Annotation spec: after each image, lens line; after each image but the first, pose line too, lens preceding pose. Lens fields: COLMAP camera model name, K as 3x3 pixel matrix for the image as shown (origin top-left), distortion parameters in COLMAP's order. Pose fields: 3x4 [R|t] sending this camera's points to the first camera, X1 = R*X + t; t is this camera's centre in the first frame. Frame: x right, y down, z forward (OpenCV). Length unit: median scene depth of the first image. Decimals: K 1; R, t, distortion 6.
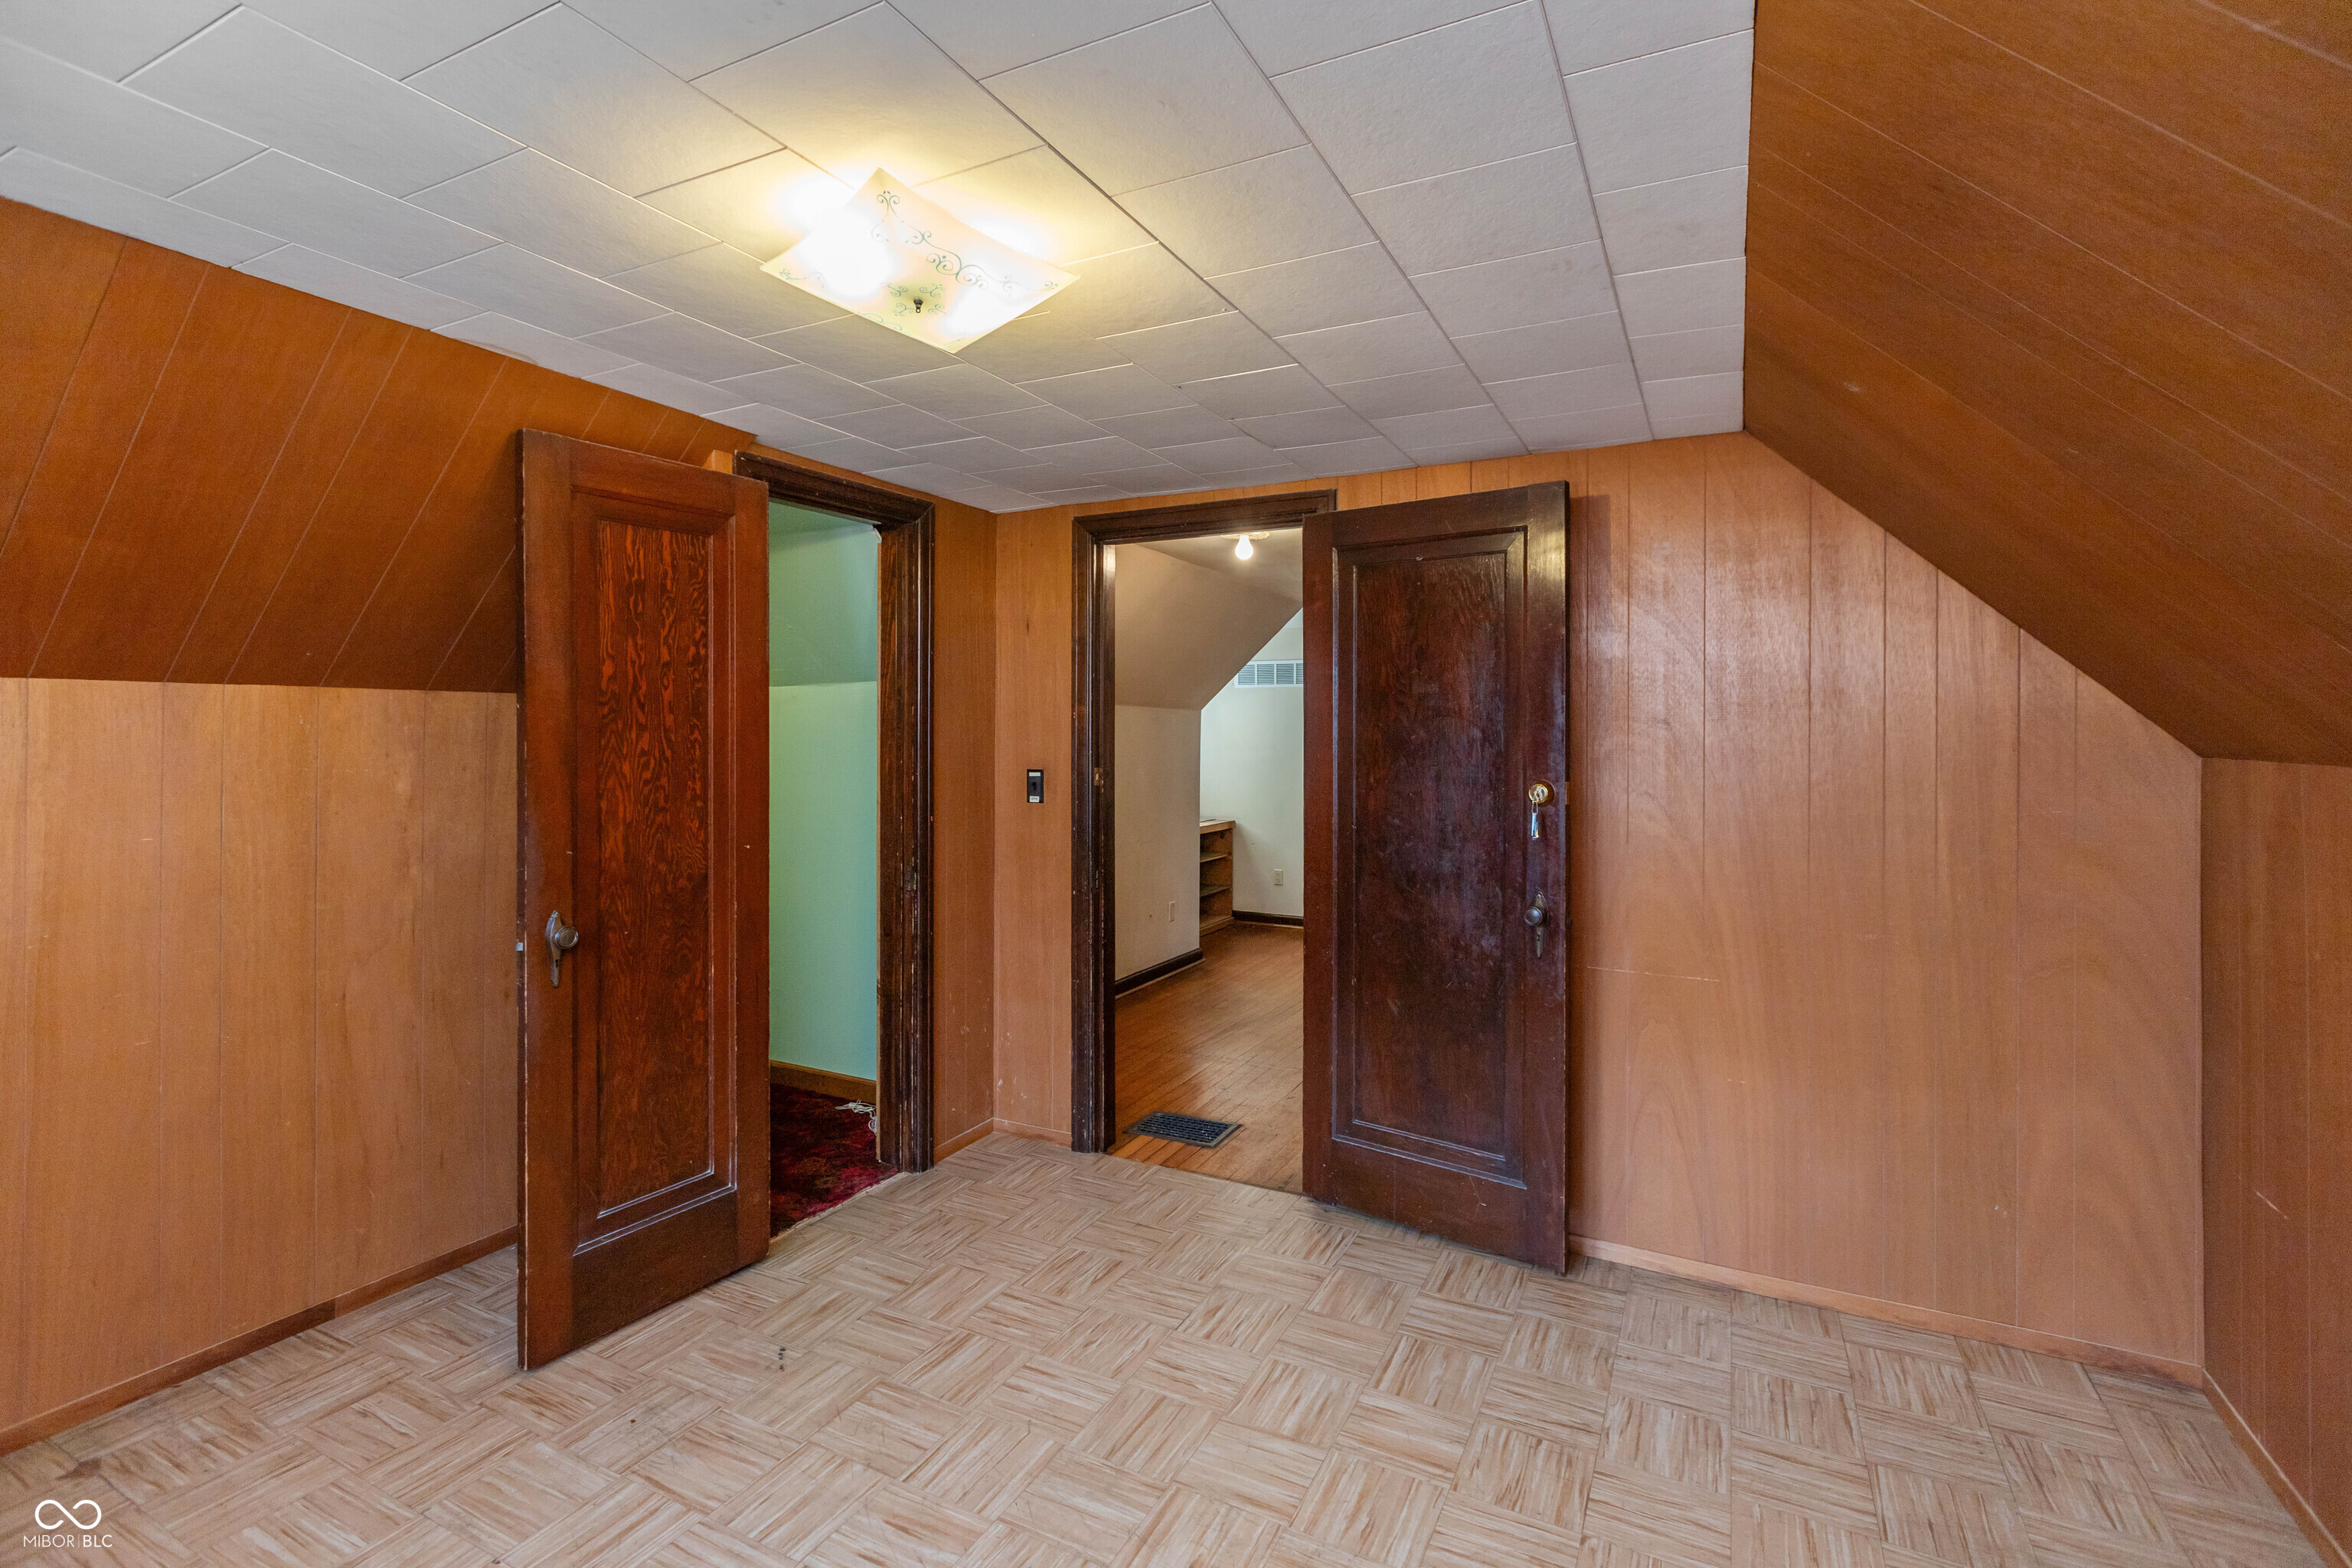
lens RADIAL K [[1071.8, 0, 1163.9], [0, 1071.8, 726.7], [0, 0, 1]] dist [0.010332, 0.000097]
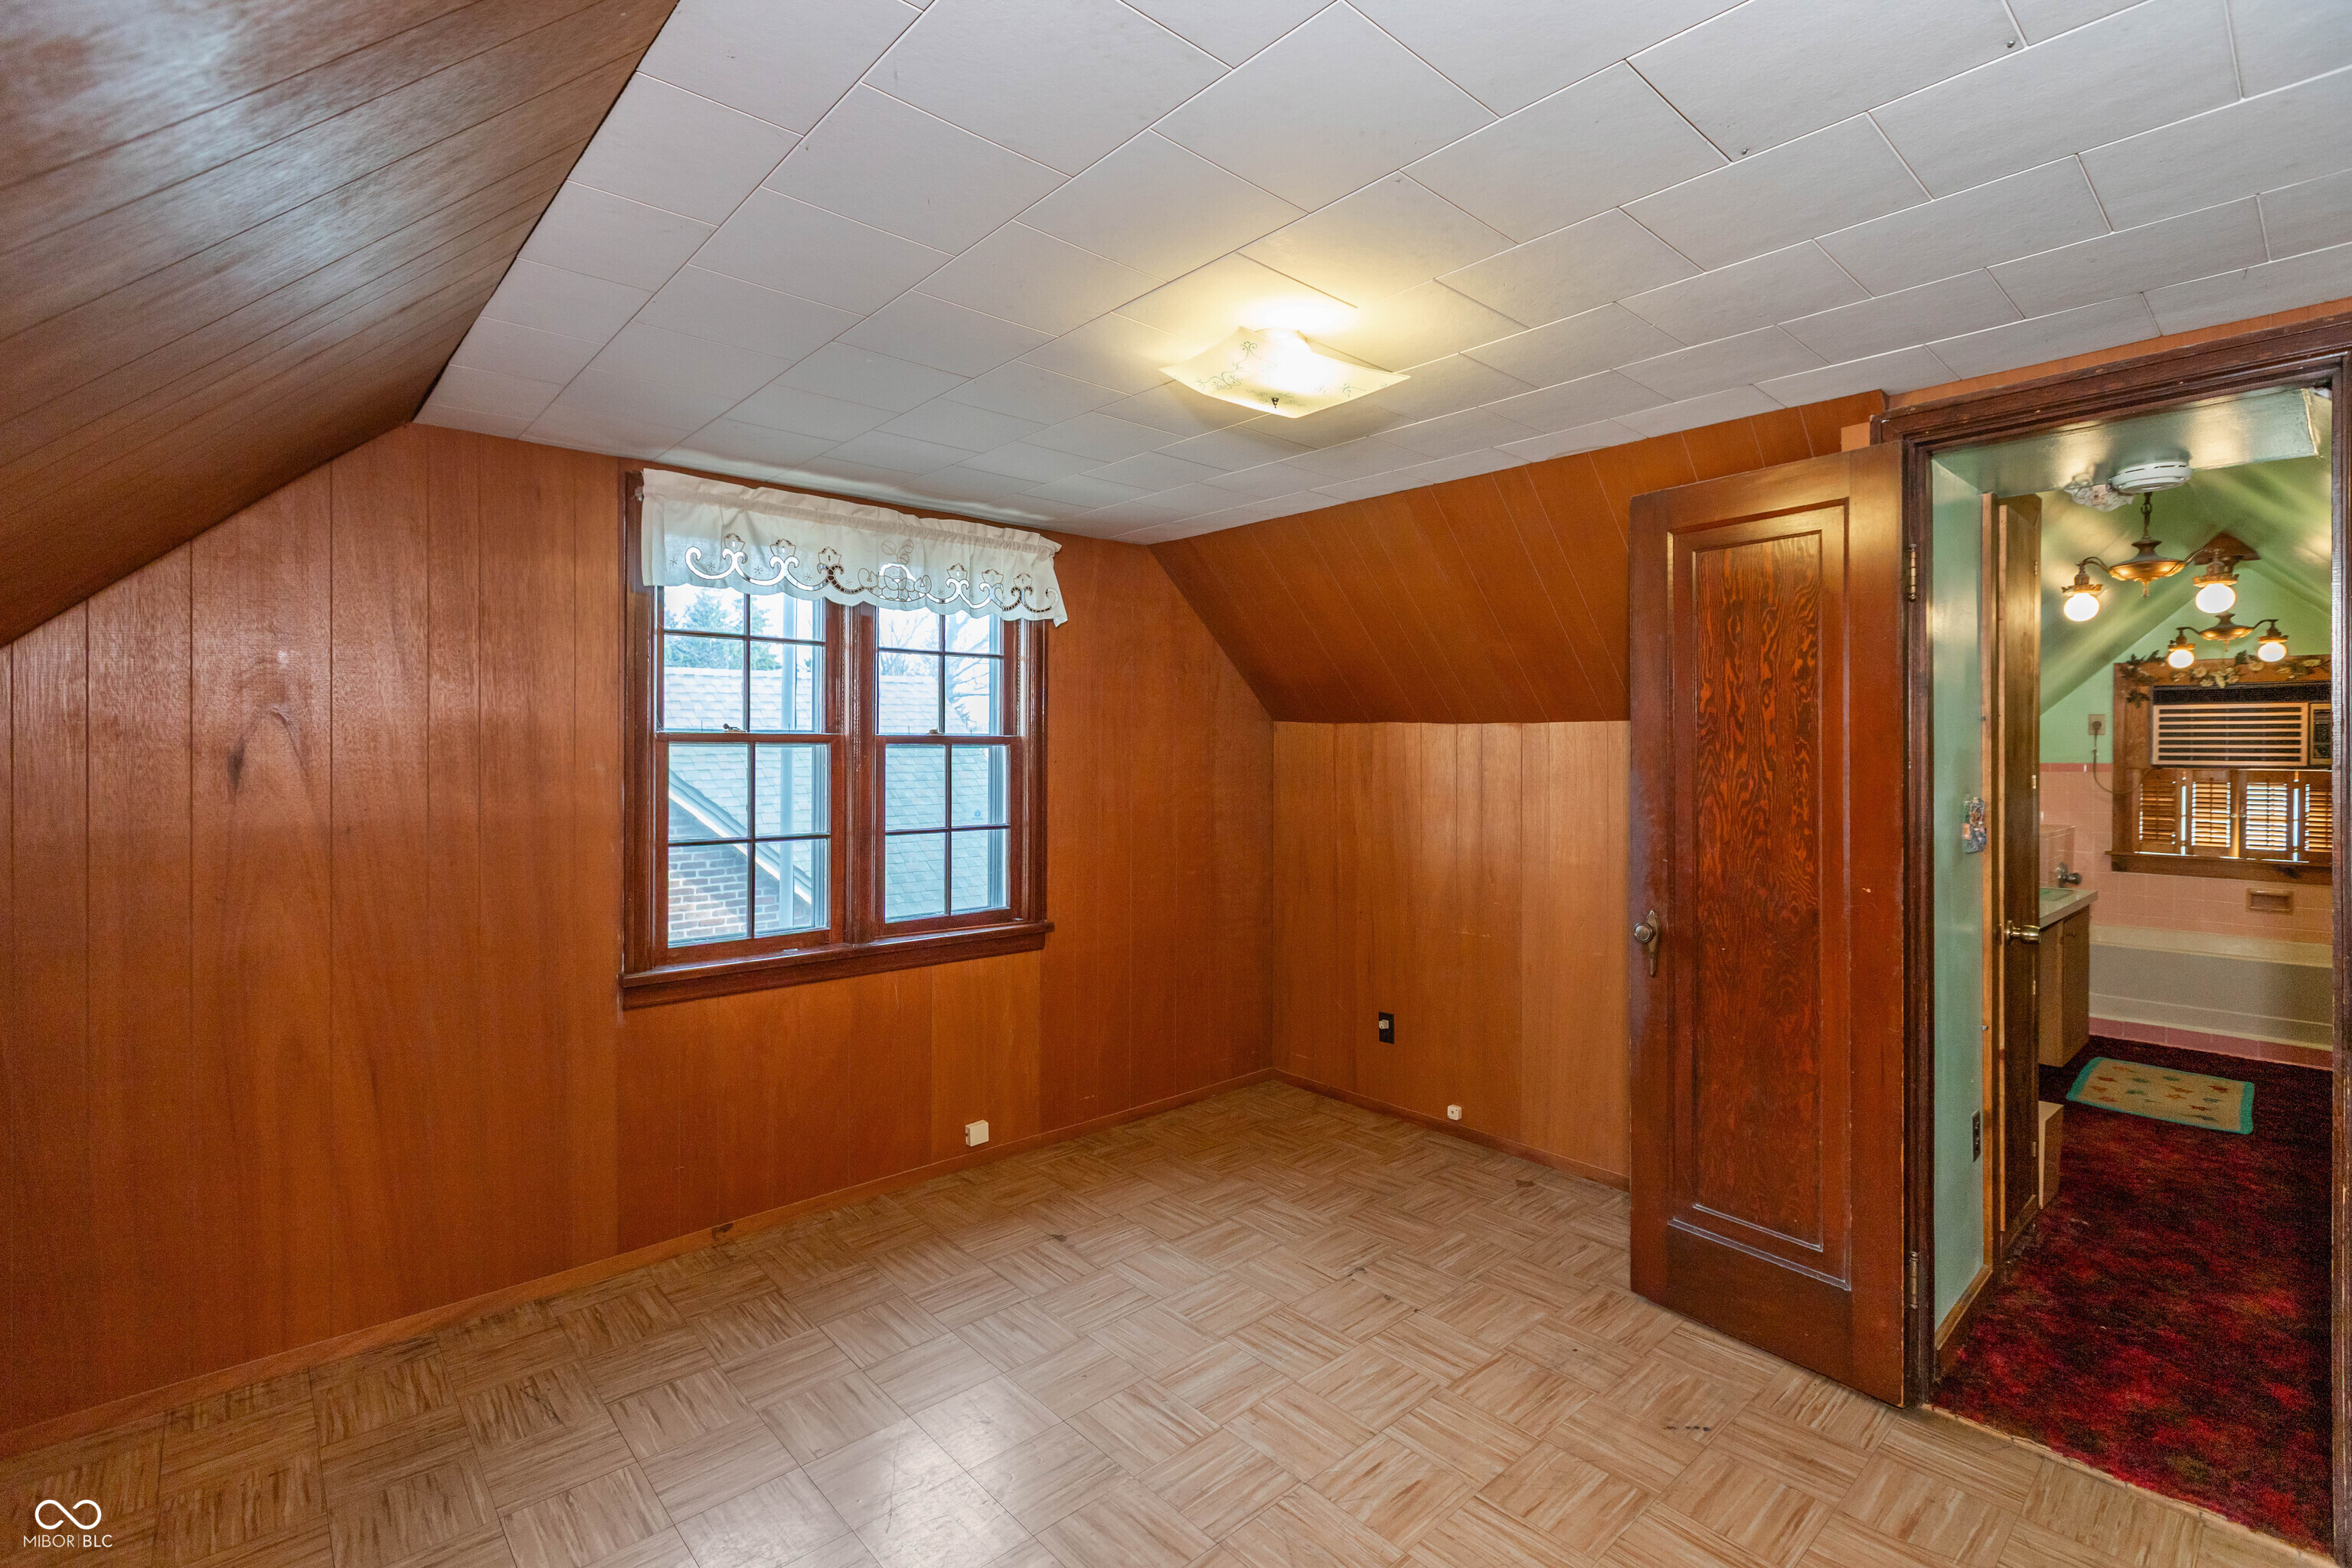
lens RADIAL K [[1071.8, 0, 1194.2], [0, 1071.8, 756.3], [0, 0, 1]] dist [0.010332, 0.000097]
pose [[-0.334281, -0.004130, -0.942464, 0.626886], [0.000840, 0.999989, -0.004680, 0.012885], [0.942473, -0.002356, -0.334274, 0.862594]]
